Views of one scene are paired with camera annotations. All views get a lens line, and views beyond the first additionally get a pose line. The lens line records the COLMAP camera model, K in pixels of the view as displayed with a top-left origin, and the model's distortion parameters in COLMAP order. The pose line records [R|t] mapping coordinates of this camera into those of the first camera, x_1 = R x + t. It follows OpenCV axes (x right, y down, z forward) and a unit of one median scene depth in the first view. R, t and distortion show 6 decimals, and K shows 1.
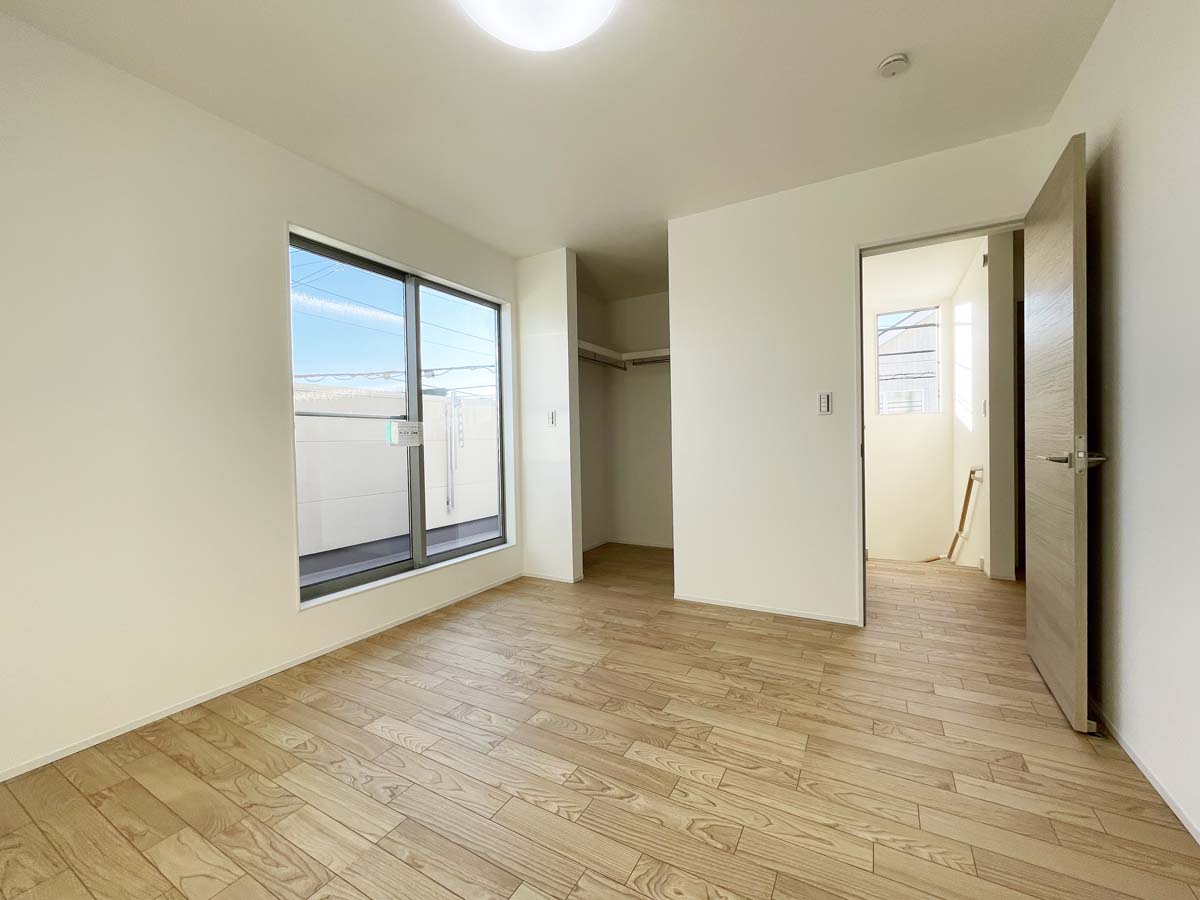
lens RADIAL K [[485.8, 0, 600.0], [0, 485.8, 449.6], [0, 0, 1]] dist [-0.004031, 0.000344]
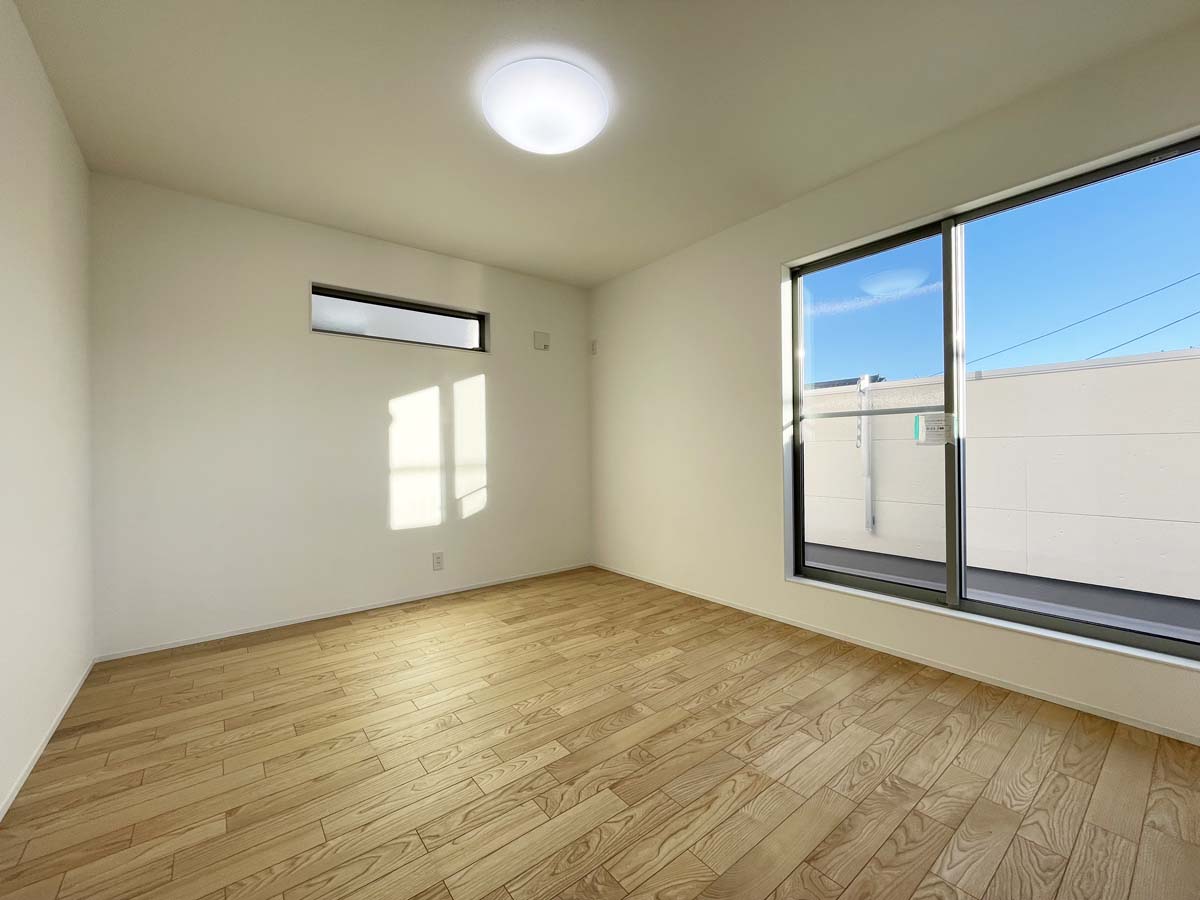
lens RADIAL K [[485.8, 0, 600.0], [0, 485.8, 449.6], [0, 0, 1]] dist [-0.004031, 0.000344]
pose [[-0.377720, 0.023460, -0.925623, 0.729950], [0.004195, 0.999712, 0.023626, -0.029614], [0.925910, 0.005041, -0.377710, 1.096792]]
